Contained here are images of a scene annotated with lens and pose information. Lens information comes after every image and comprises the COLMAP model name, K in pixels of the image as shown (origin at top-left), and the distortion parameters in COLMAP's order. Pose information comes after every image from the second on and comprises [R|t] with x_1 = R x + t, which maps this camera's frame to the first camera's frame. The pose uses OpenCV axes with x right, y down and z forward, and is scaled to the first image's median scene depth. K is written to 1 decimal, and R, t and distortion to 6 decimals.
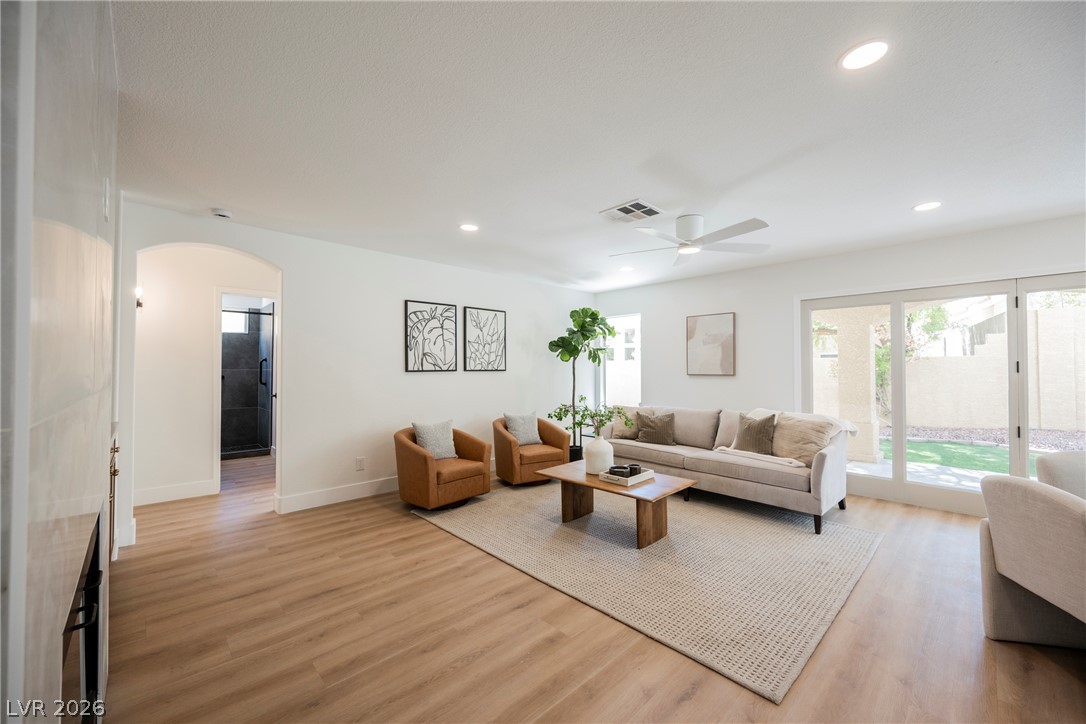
lens RADIAL K [[424.1, 0, 551.4], [0, 424.1, 363.6], [0, 0, 1]] dist [0.000954, 0.000588]
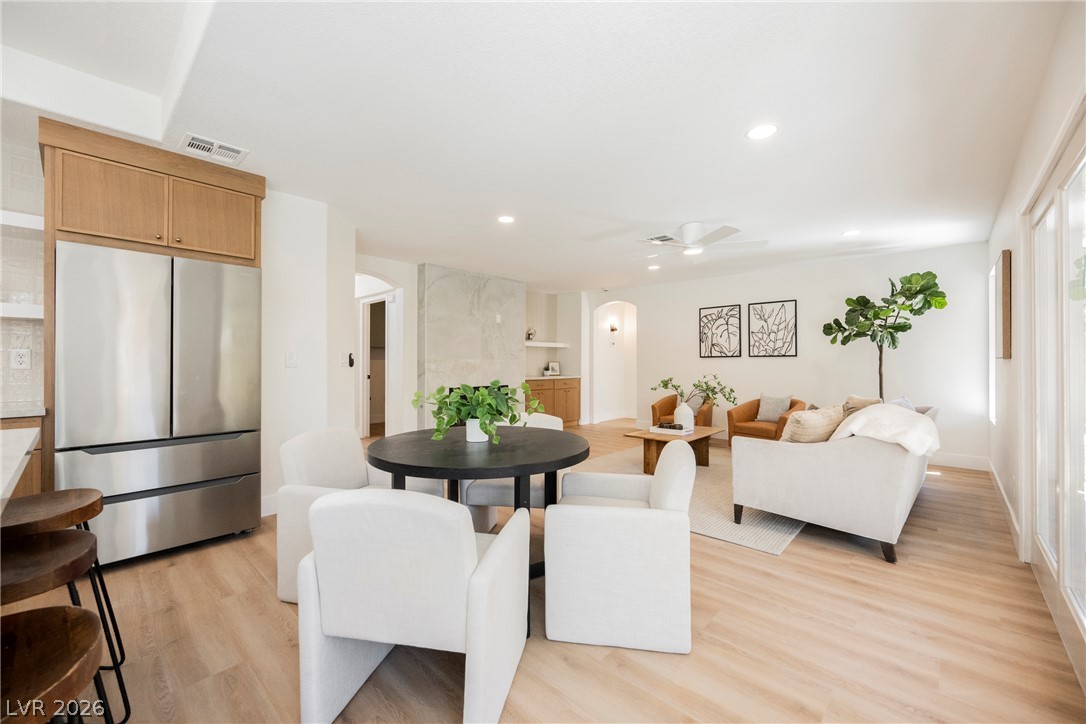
lens RADIAL K [[424.1, 0, 547.0], [0, 424.1, 359.9], [0, 0, 1]] dist [0.000954, 0.000588]
pose [[0.039936, -0.004421, -0.999192, 1.047530], [0.011923, 0.999921, -0.003948, 0.026107], [0.999131, -0.011756, 0.039986, 0.389233]]
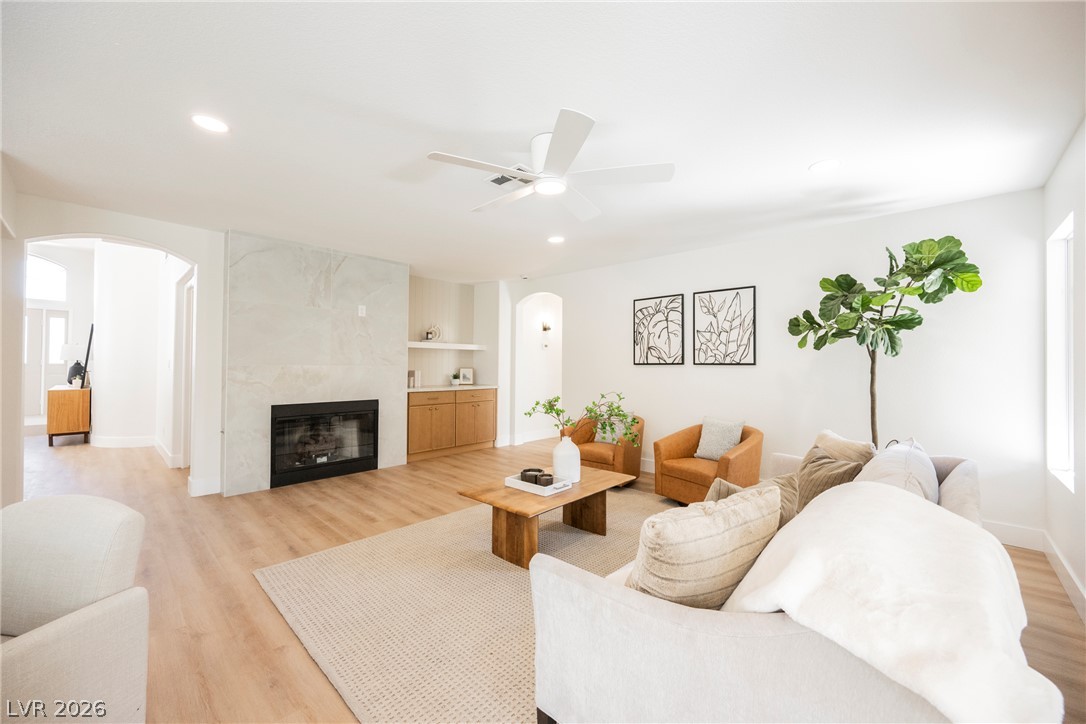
lens RADIAL K [[424.1, 0, 538.1], [0, 424.1, 359.8], [0, 0, 1]] dist [0.000954, 0.000588]
pose [[0.035976, -0.010023, -0.999302, 0.719135], [0.004447, 0.999941, -0.009869, 0.015698], [0.999343, -0.004088, 0.036019, 0.672088]]
